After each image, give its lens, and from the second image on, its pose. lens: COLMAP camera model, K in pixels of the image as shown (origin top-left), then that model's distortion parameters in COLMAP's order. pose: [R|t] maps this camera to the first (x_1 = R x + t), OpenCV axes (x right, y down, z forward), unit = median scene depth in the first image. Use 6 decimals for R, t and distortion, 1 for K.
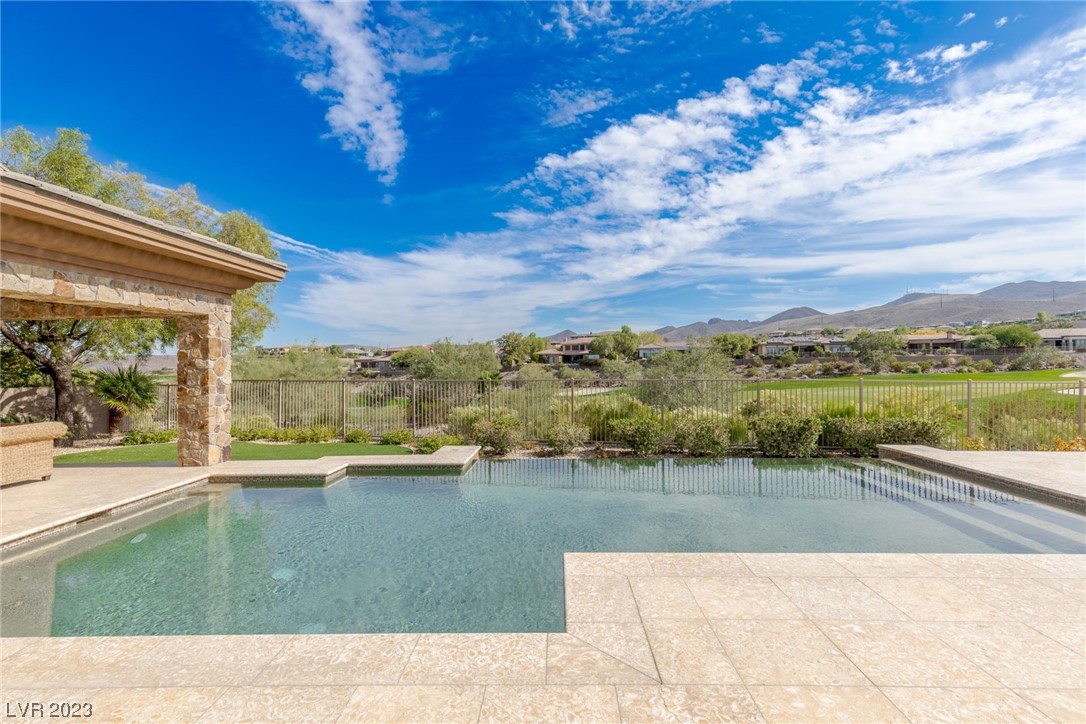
lens RADIAL K [[487.4, 0, 535.2], [0, 487.4, 356.8], [0, 0, 1]] dist [0.002840, 0.001812]
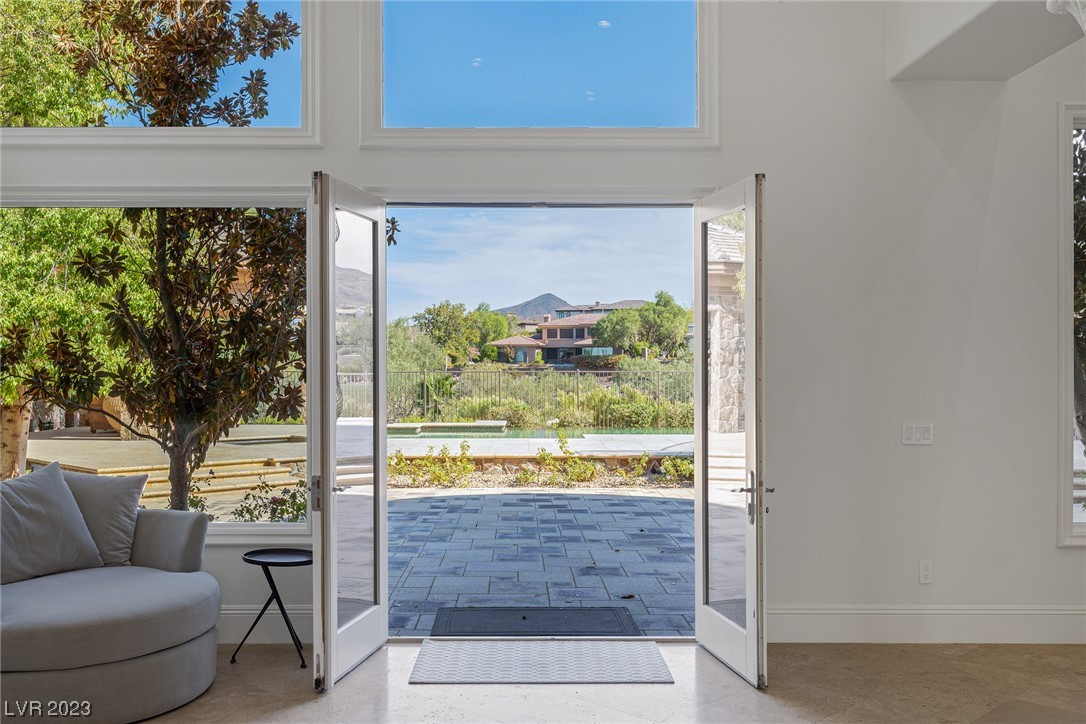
lens RADIAL K [[1072.4, 0, 531.6], [0, 1072.4, 359.5], [0, 0, 1]] dist [0.051753, 0.000000]
pose [[0.998594, 0.005244, 0.052742, -0.018068], [-0.005670, 0.999953, 0.007927, 0.000620], [-0.052698, -0.008215, 0.998577, -0.163179]]
